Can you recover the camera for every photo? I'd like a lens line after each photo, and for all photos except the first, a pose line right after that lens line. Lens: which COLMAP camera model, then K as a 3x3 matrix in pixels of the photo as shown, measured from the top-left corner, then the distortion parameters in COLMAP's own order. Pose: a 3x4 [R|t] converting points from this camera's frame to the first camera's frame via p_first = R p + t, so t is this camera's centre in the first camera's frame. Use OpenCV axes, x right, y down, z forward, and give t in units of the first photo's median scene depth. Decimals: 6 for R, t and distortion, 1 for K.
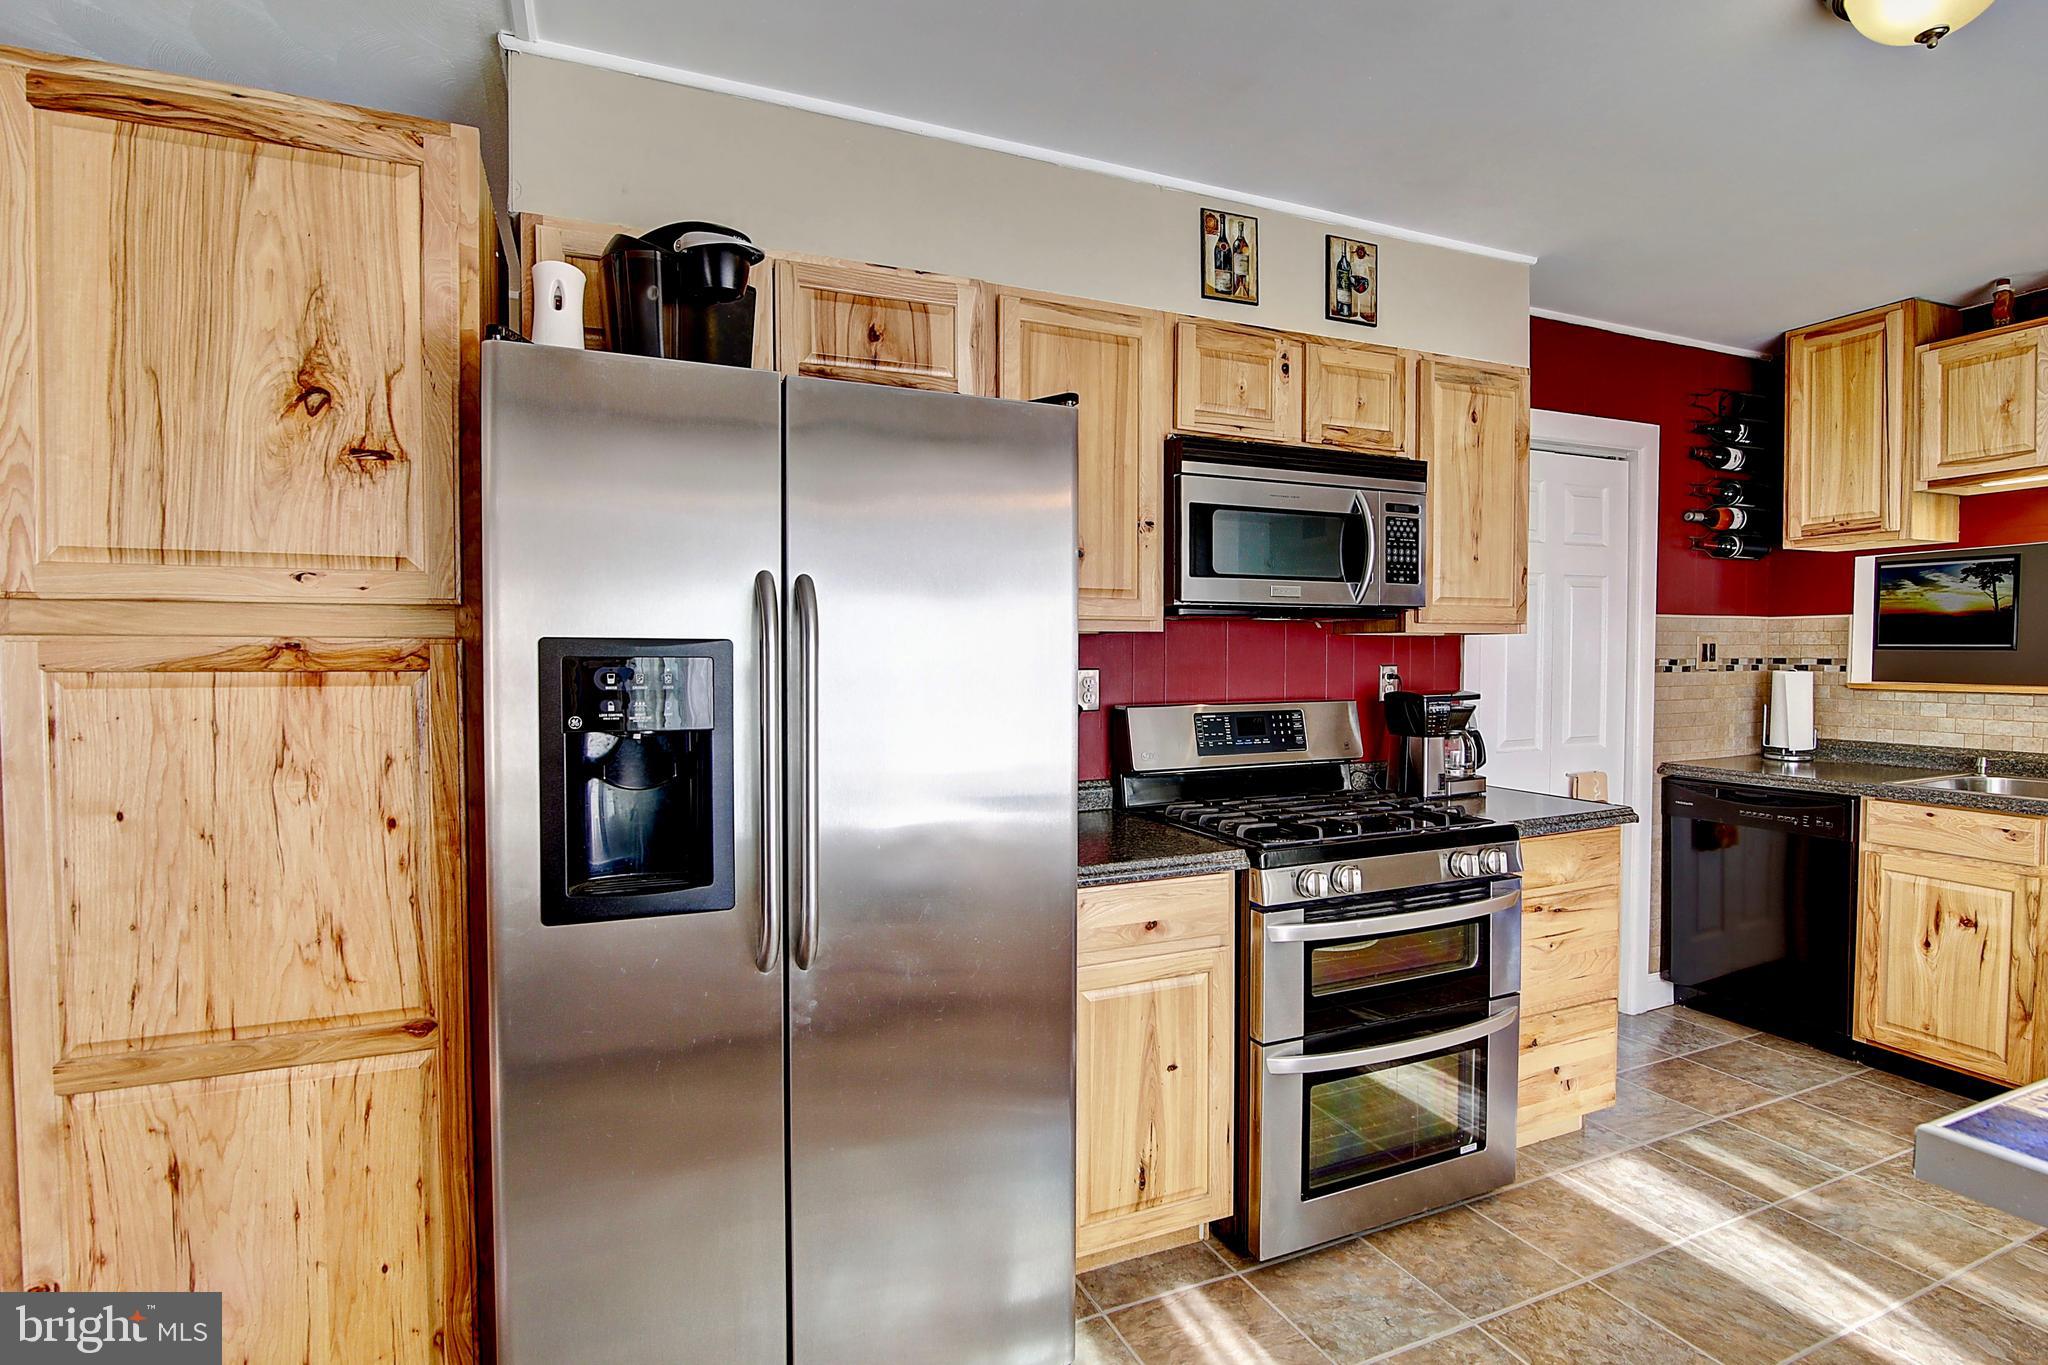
lens RADIAL K [[948.5, 0, 1035.9], [0, 948.5, 689.4], [0, 0, 1]] dist [-0.022854, -0.000081]
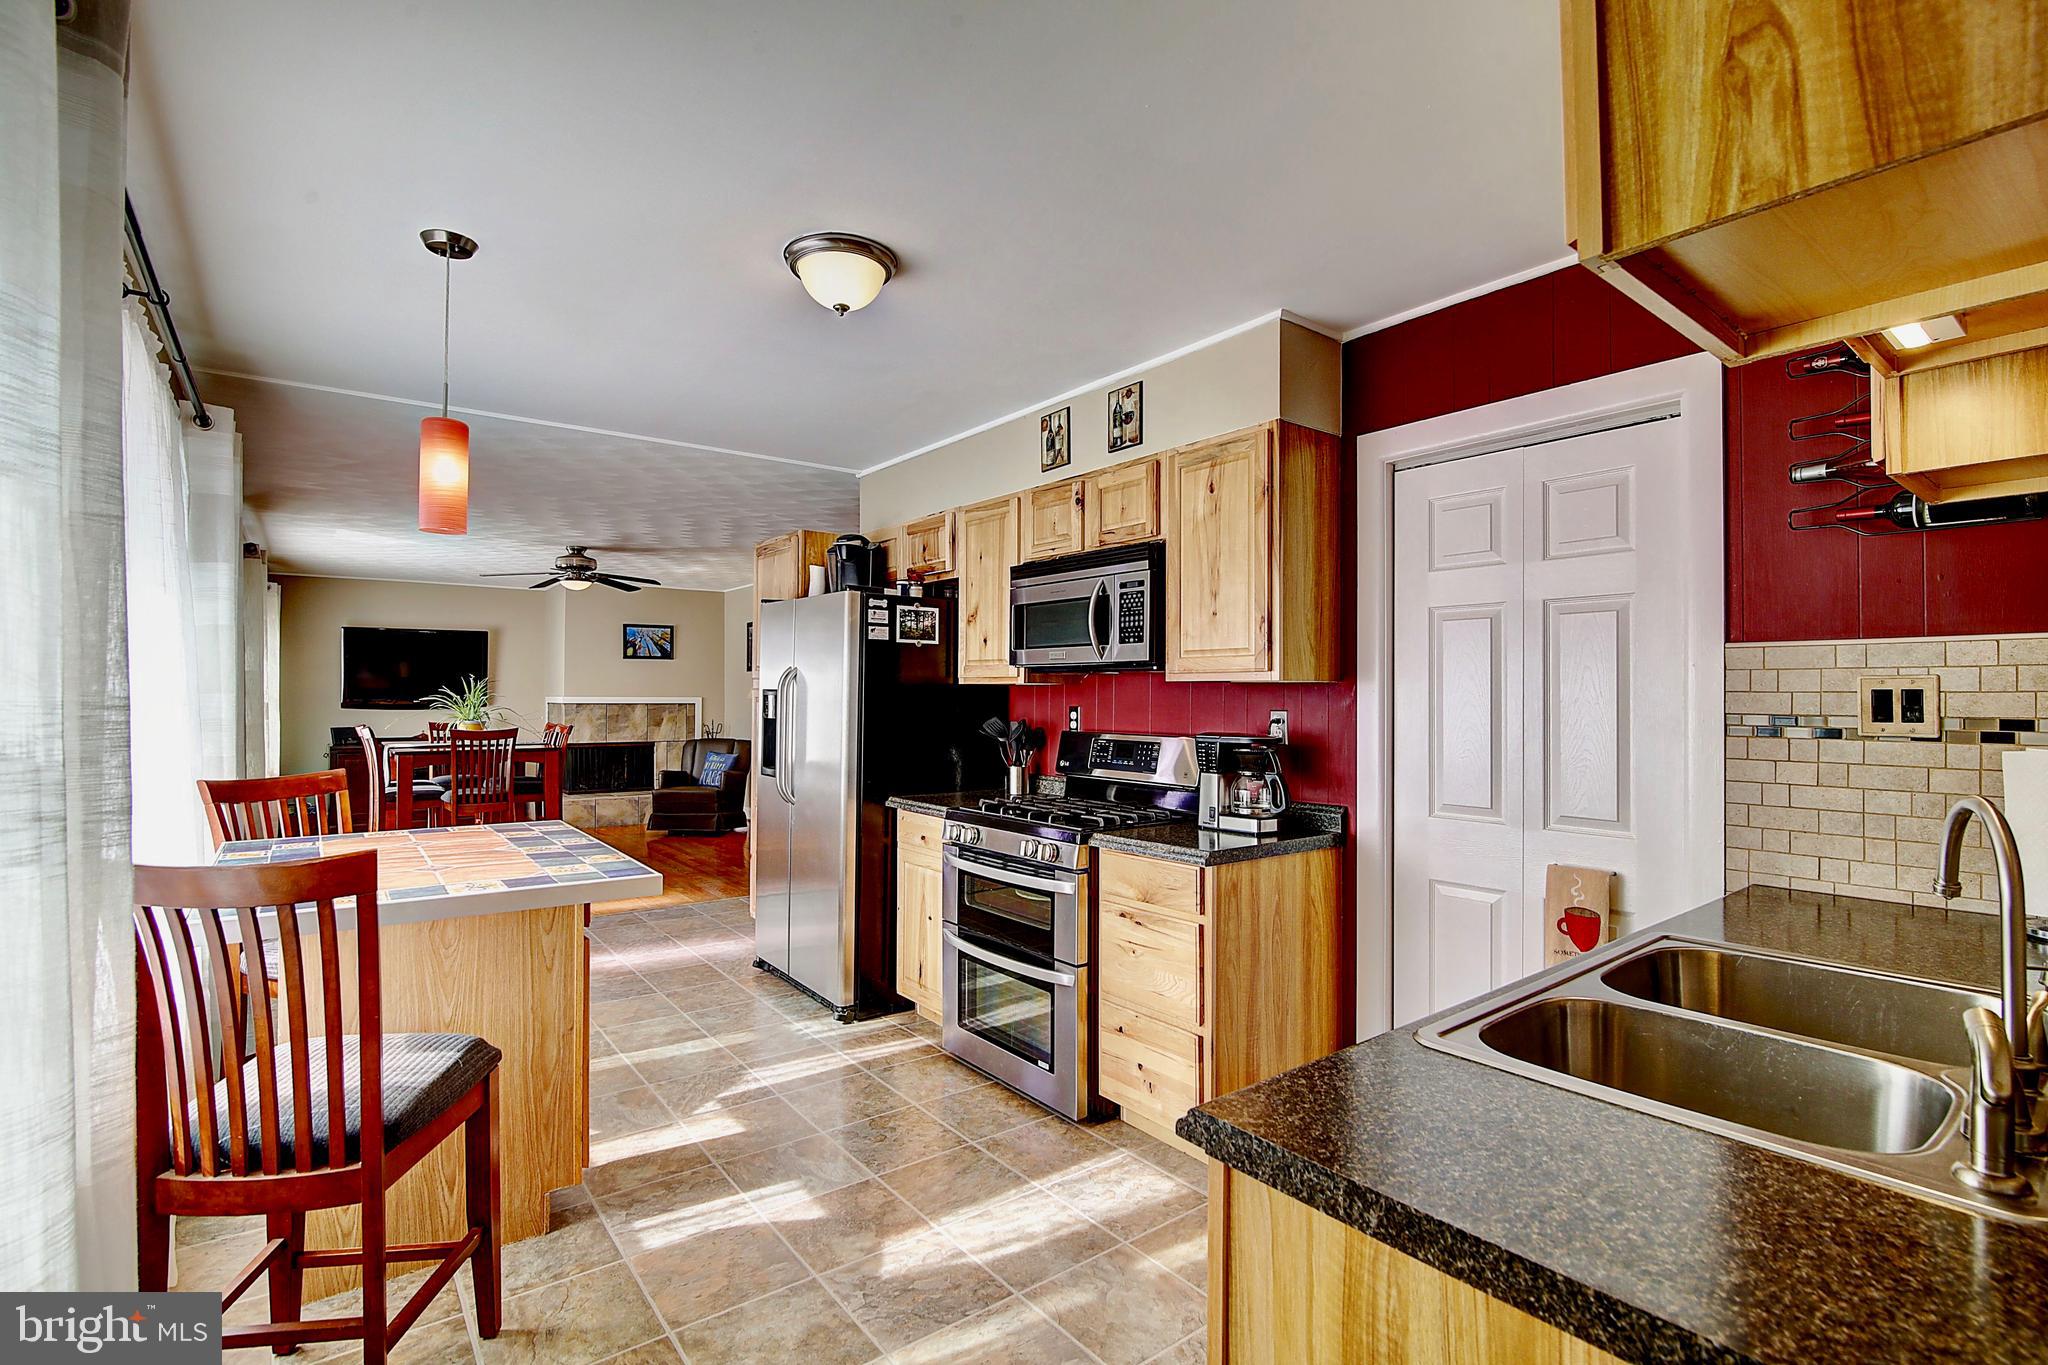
lens RADIAL K [[948.5, 0, 1032.5], [0, 948.5, 681.4], [0, 0, 1]] dist [-0.022854, -0.000081]
pose [[0.261548, -0.005223, -0.965176, 1.512044], [-0.039133, 0.999106, -0.016012, -0.034423], [0.964397, 0.041958, 0.261110, 0.517898]]
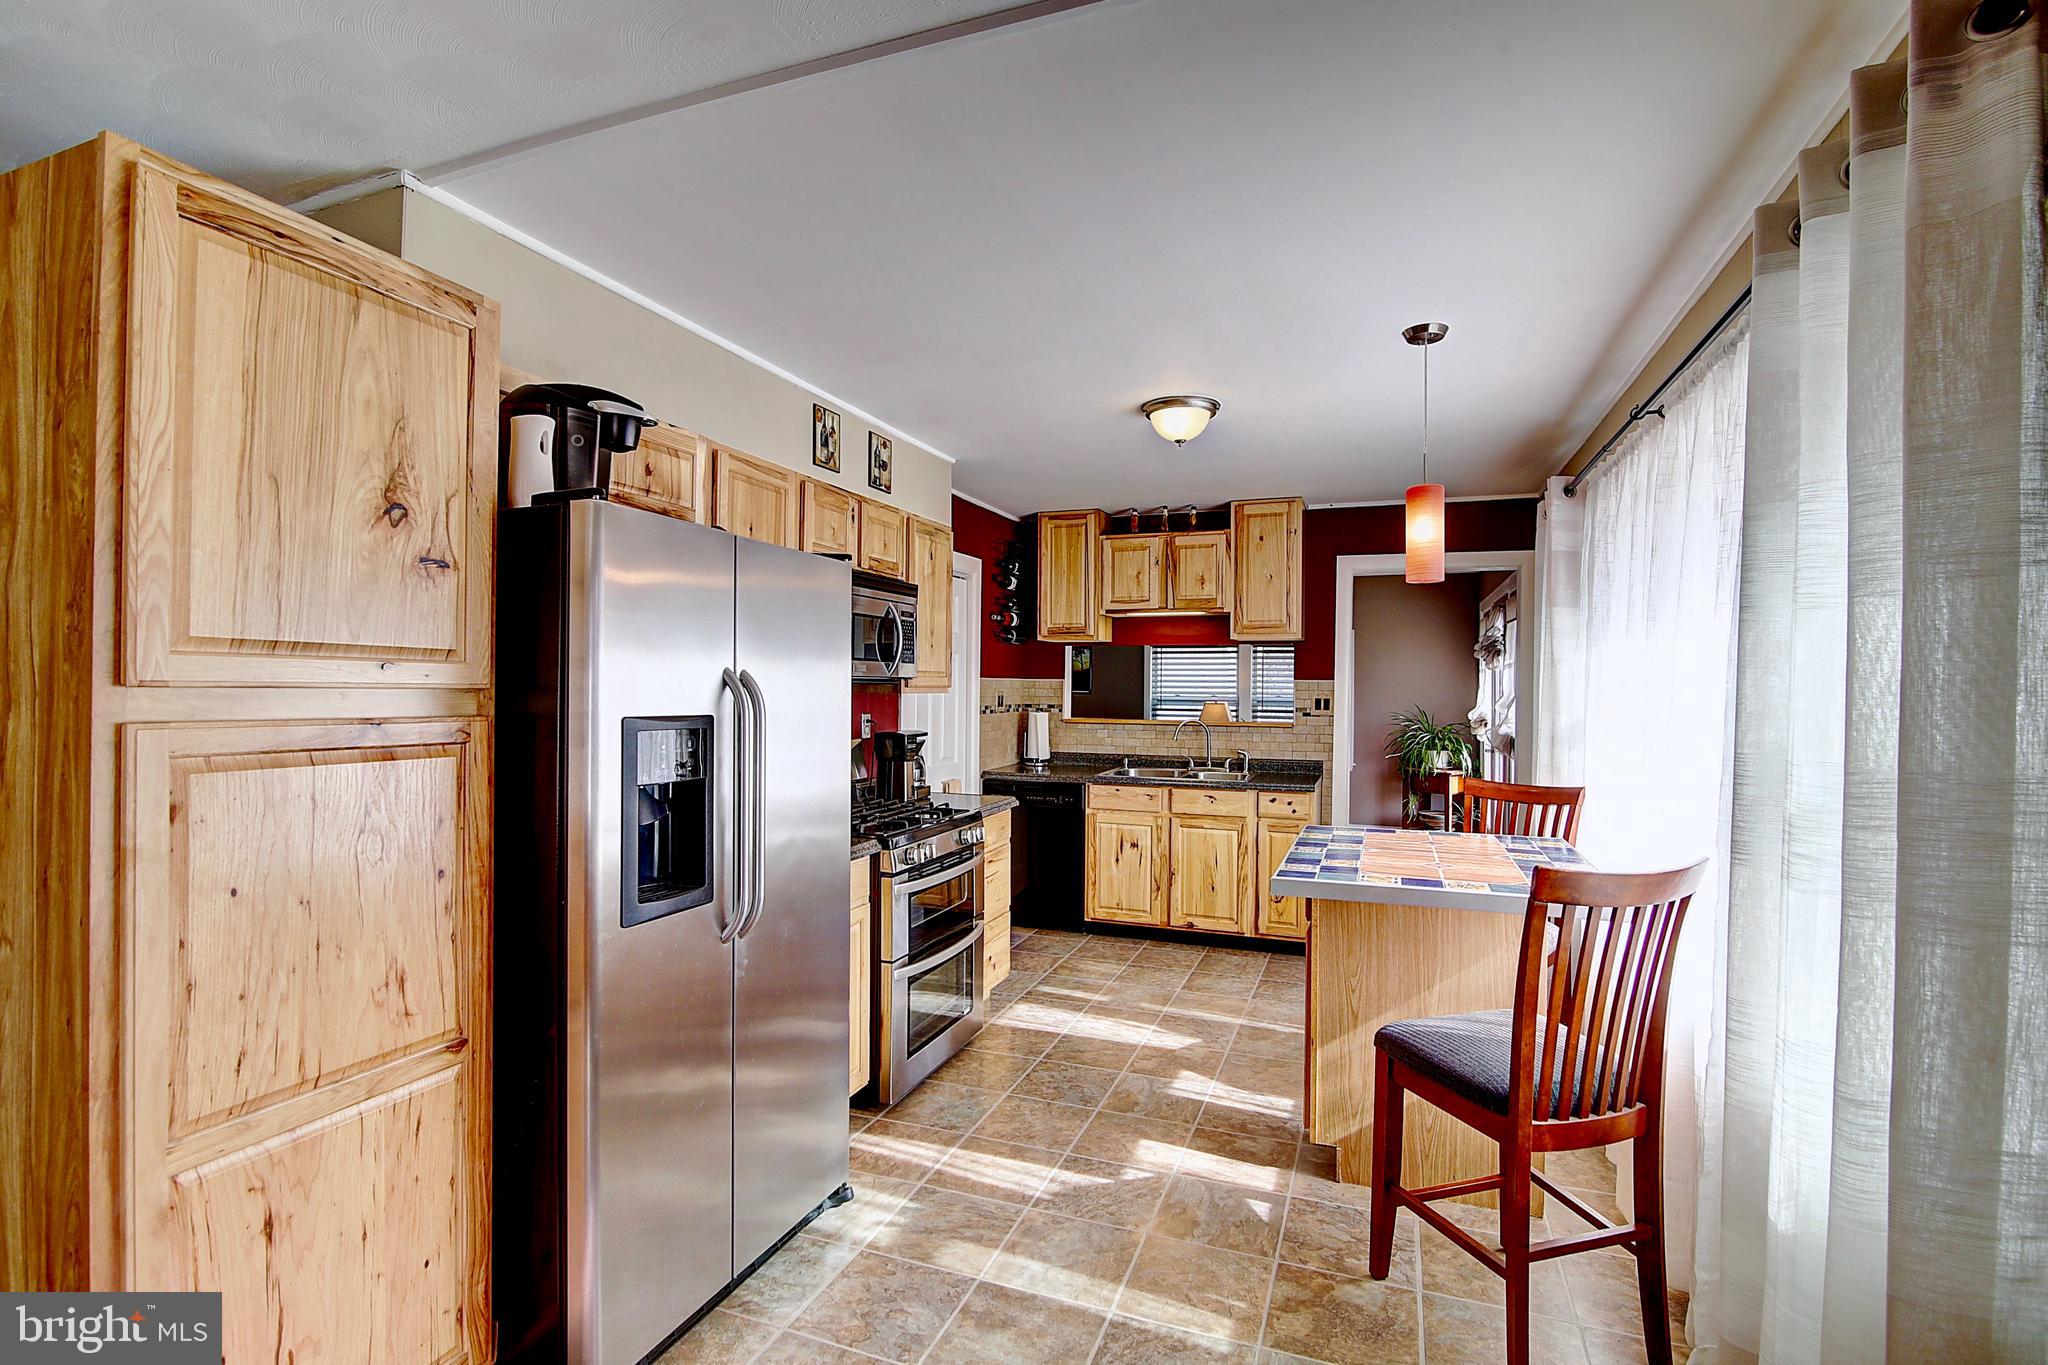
lens RADIAL K [[948.5, 0, 1029.6], [0, 948.5, 684.9], [0, 0, 1]] dist [-0.022854, -0.000081]
pose [[0.686928, 0.009864, 0.726658, -0.574196], [0.016262, 0.999449, -0.028939, -0.026777], [-0.726543, 0.031696, 0.686389, -0.198397]]
